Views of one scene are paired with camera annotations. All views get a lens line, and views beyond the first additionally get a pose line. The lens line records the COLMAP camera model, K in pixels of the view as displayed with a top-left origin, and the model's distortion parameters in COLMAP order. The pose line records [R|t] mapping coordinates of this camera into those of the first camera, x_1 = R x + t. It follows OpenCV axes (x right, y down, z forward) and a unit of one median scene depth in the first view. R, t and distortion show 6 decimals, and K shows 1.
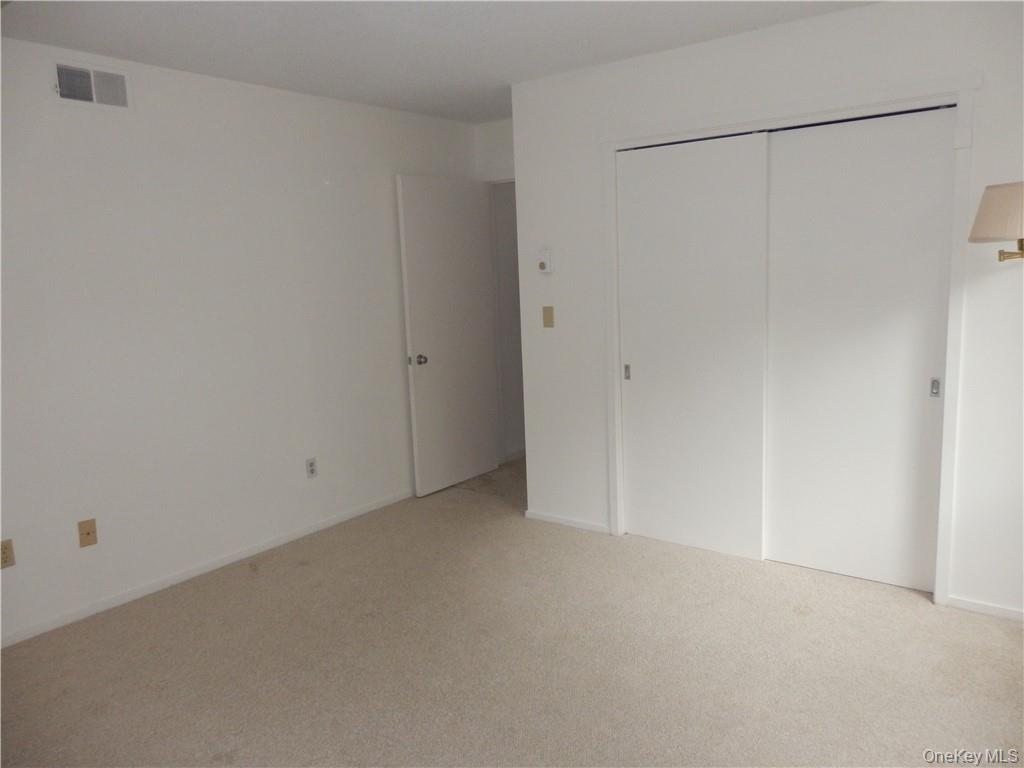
lens RADIAL K [[752.3, 0, 512.0], [0, 752.3, 384.0], [0, 0, 1]] dist [0.000199, 0.002160]
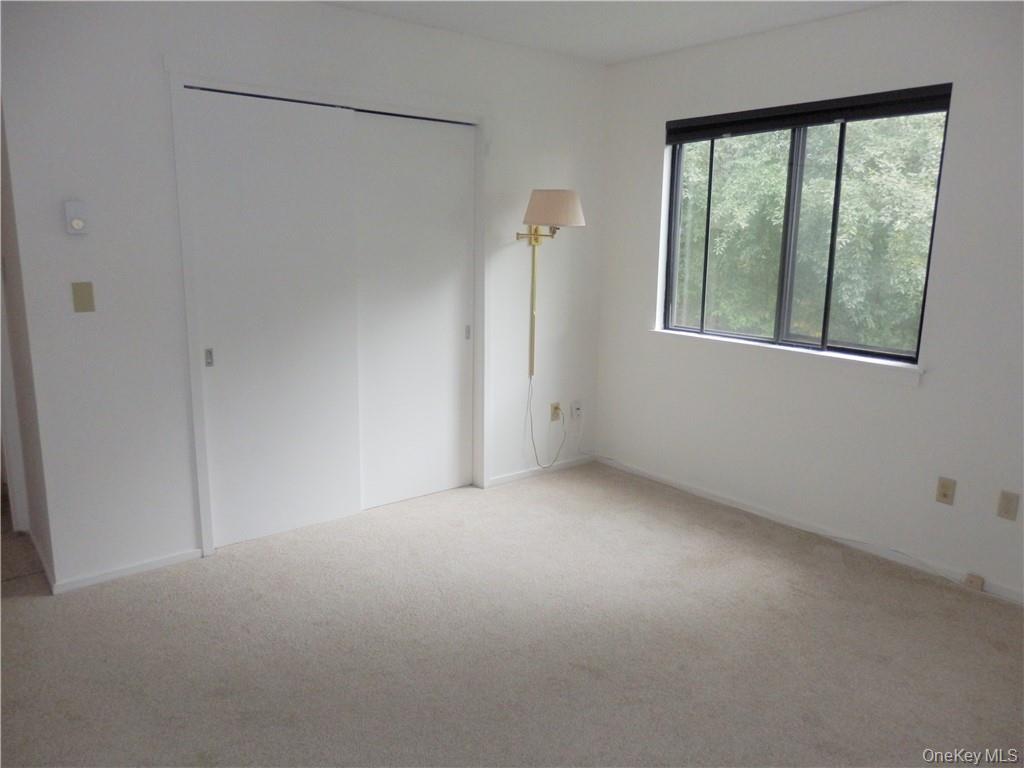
lens RADIAL K [[752.3, 0, 512.0], [0, 752.3, 384.0], [0, 0, 1]] dist [0.000199, 0.002160]
pose [[0.229688, -0.143435, 0.962637, -0.567946], [0.130937, 0.984643, 0.115472, -0.038550], [-0.964416, 0.099522, 0.244942, 0.460229]]
